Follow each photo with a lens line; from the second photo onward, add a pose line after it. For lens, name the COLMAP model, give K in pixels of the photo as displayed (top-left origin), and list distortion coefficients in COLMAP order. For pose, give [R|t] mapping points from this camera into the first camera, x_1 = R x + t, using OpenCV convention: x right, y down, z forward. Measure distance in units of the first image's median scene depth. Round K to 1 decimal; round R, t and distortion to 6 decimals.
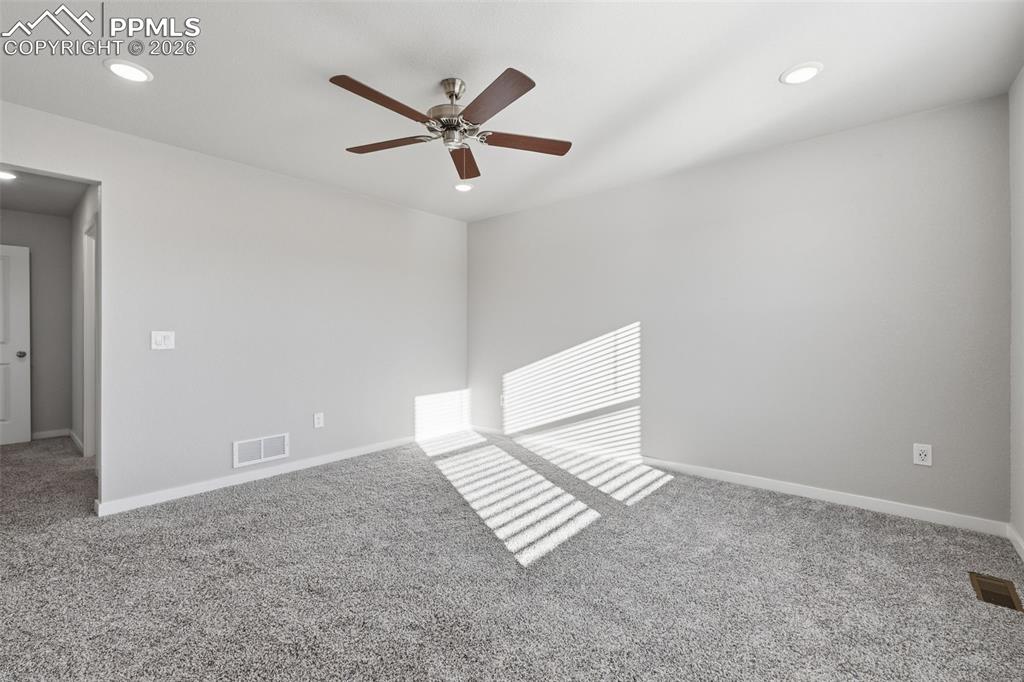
lens RADIAL K [[422.9, 0, 511.5], [0, 422.9, 335.3], [0, 0, 1]] dist [-0.004833, -0.000149]
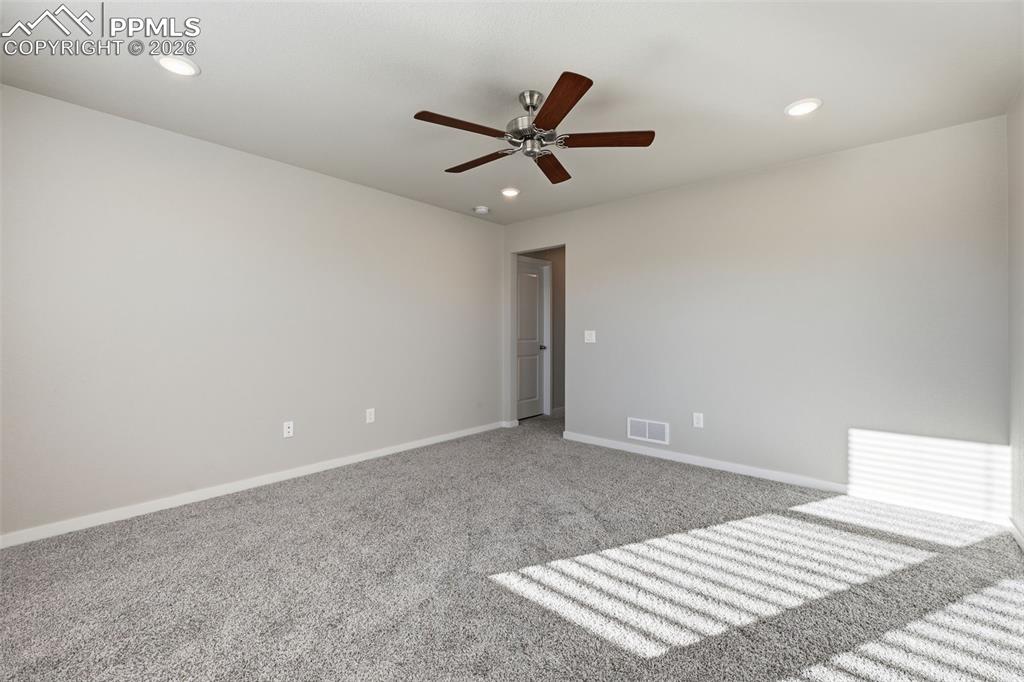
lens RADIAL K [[422.9, 0, 514.5], [0, 422.9, 334.9], [0, 0, 1]] dist [-0.004833, -0.000149]
pose [[-0.005117, 0.011756, -0.999918, 0.574568], [-0.005416, 0.999916, 0.011783, -0.009089], [0.999972, 0.005476, -0.005053, 0.615172]]
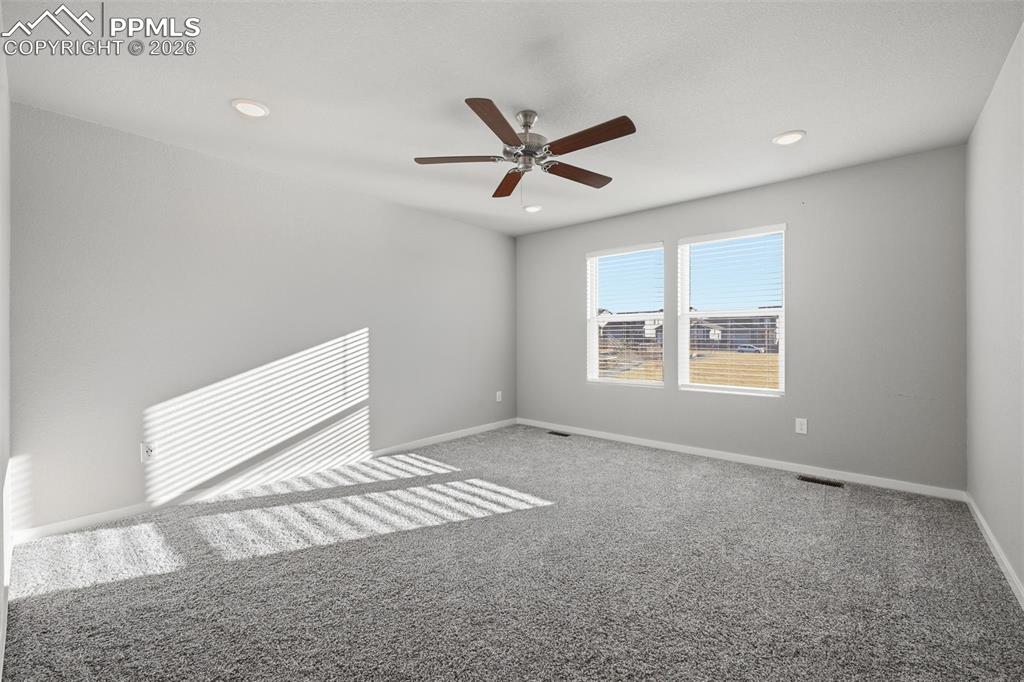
lens RADIAL K [[422.9, 0, 509.8], [0, 422.9, 340.4], [0, 0, 1]] dist [-0.004833, -0.000149]
pose [[0.023132, -0.004407, 0.999723, -0.810336], [0.003076, 0.999986, 0.004337, -0.003719], [-0.999728, 0.002974, 0.023145, 0.648072]]
